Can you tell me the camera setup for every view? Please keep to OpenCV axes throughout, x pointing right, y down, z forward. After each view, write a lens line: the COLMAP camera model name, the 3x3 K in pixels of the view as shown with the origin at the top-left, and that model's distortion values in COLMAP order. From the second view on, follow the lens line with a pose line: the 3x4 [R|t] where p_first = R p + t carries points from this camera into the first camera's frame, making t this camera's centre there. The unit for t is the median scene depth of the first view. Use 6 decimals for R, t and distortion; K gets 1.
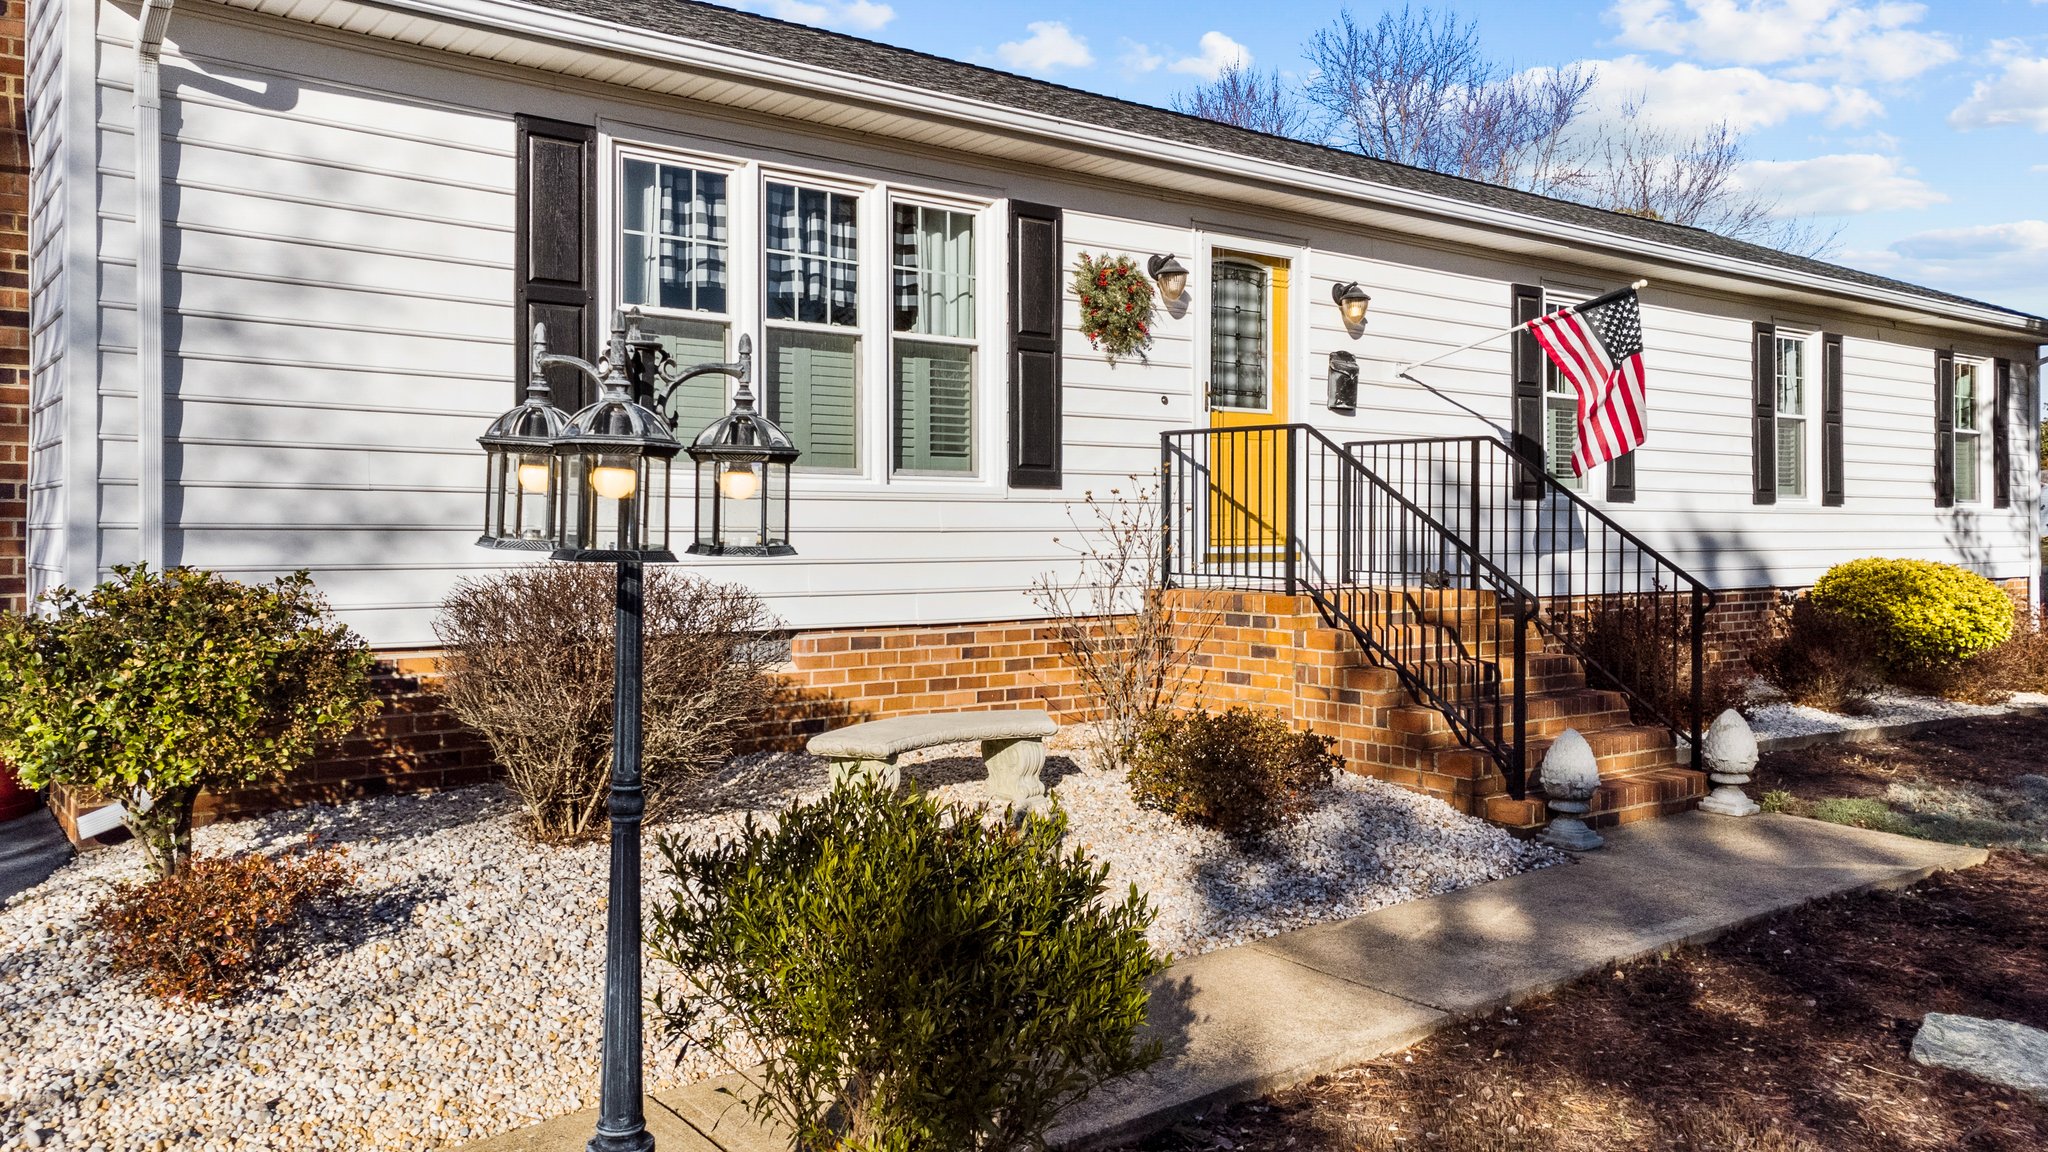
lens RADIAL K [[1527.8, 0, 1027.8], [0, 1527.8, 540.6], [0, 0, 1]] dist [0.025280, 0.037250]
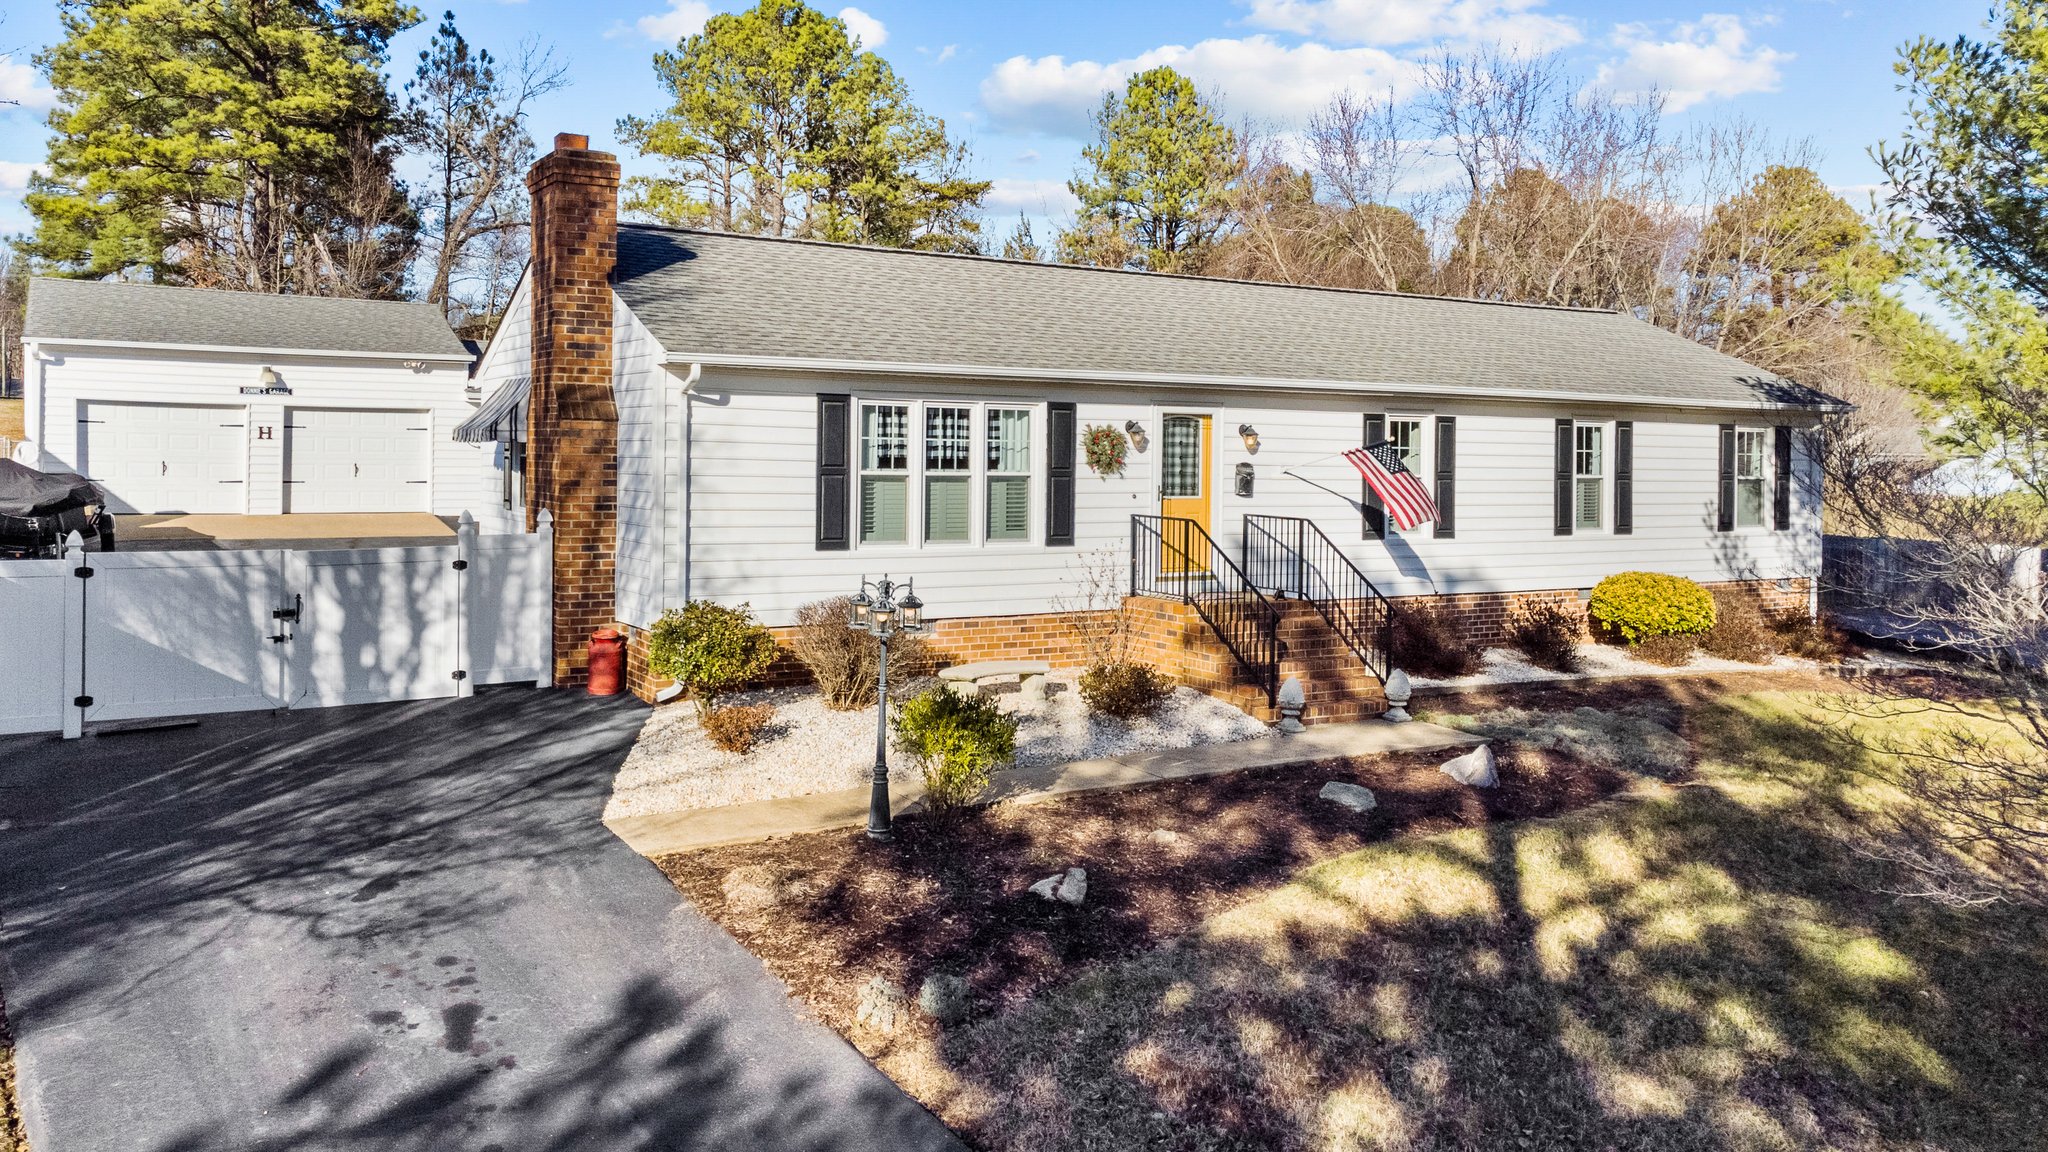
lens RADIAL K [[1527.8, 0, 1022.2], [0, 1527.8, 473.4], [0, 0, 1]] dist [0.025280, 0.037250]
pose [[0.993098, 0.014267, -0.116413, 0.188124], [-0.013859, 0.999895, 0.004316, -0.138570], [0.116462, -0.002672, 0.993192, -0.978616]]
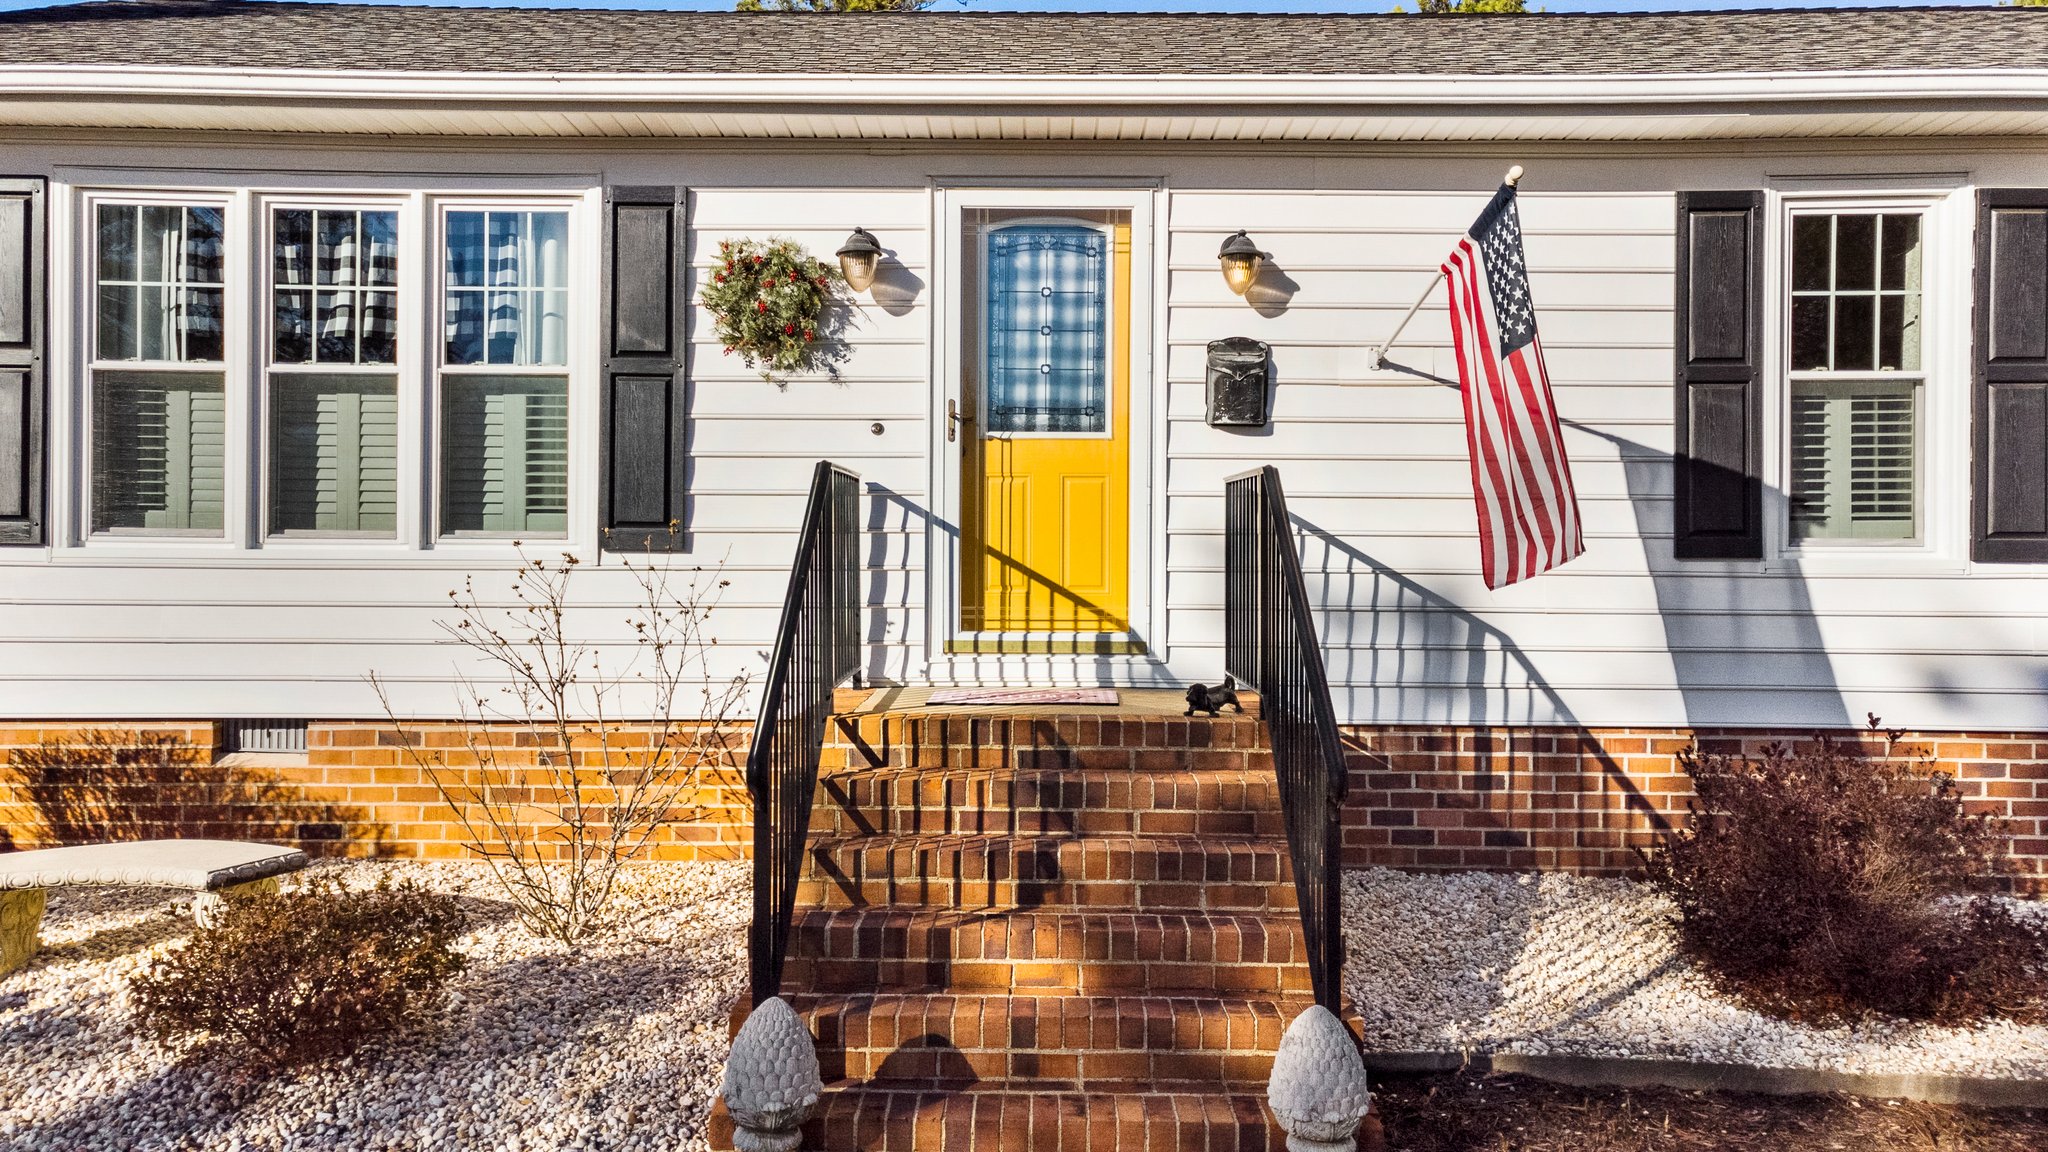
lens RADIAL K [[1527.8, 0, 1011.3], [0, 1527.8, 570.6], [0, 0, 1]] dist [0.025280, 0.037250]
pose [[0.785491, -0.008409, -0.618815, 0.645831], [-0.010934, 0.999563, -0.027461, -0.005337], [0.618776, 0.028336, 0.785056, 0.514748]]
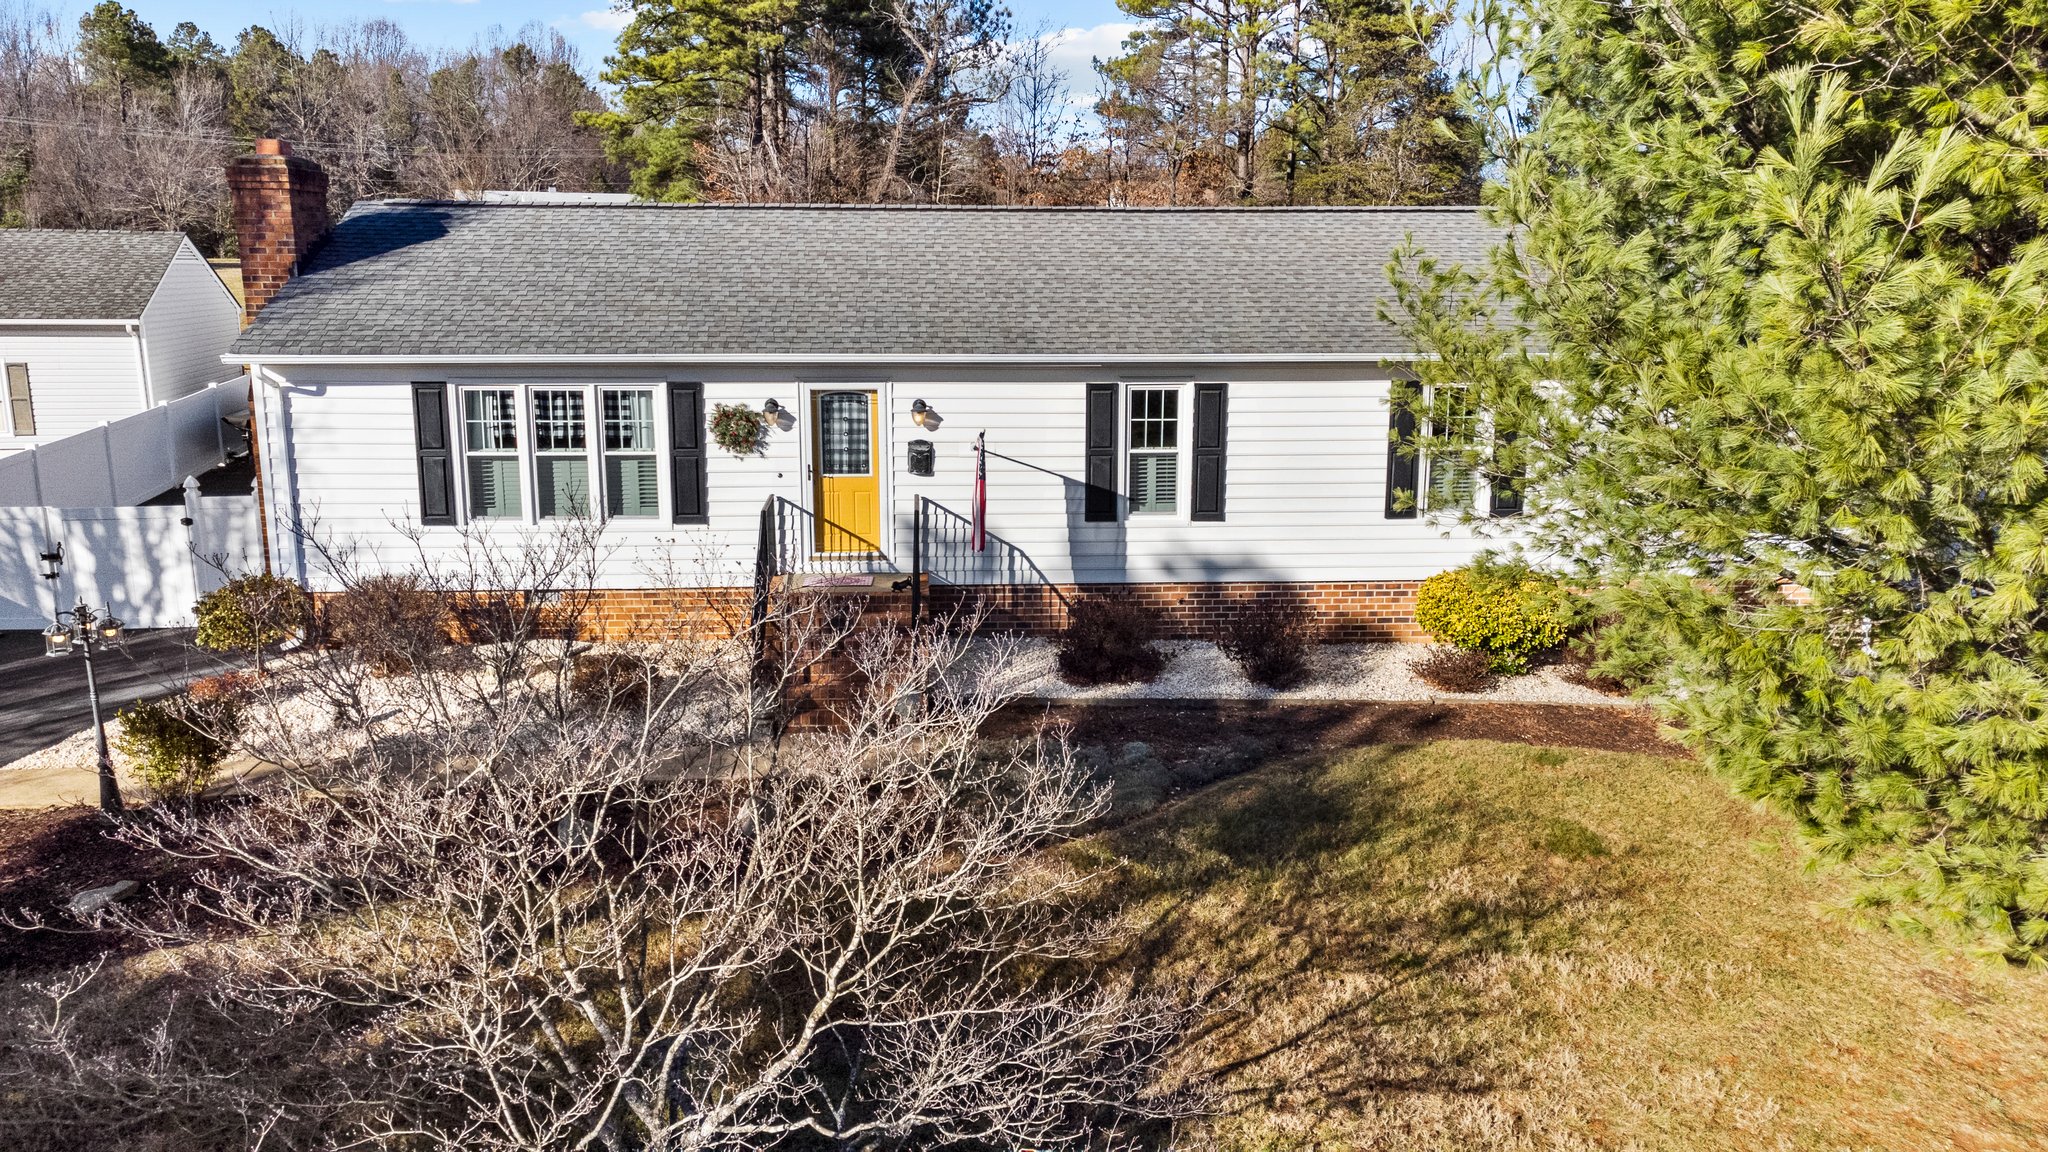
lens RADIAL K [[1527.8, 0, 1045.3], [0, 1527.8, 563.7], [0, 0, 1]] dist [0.025280, 0.037250]
pose [[0.835666, 0.100586, -0.539949, 1.517227], [-0.007981, 0.985207, 0.171180, -0.338269], [0.549180, -0.138740, 0.824107, -0.418269]]
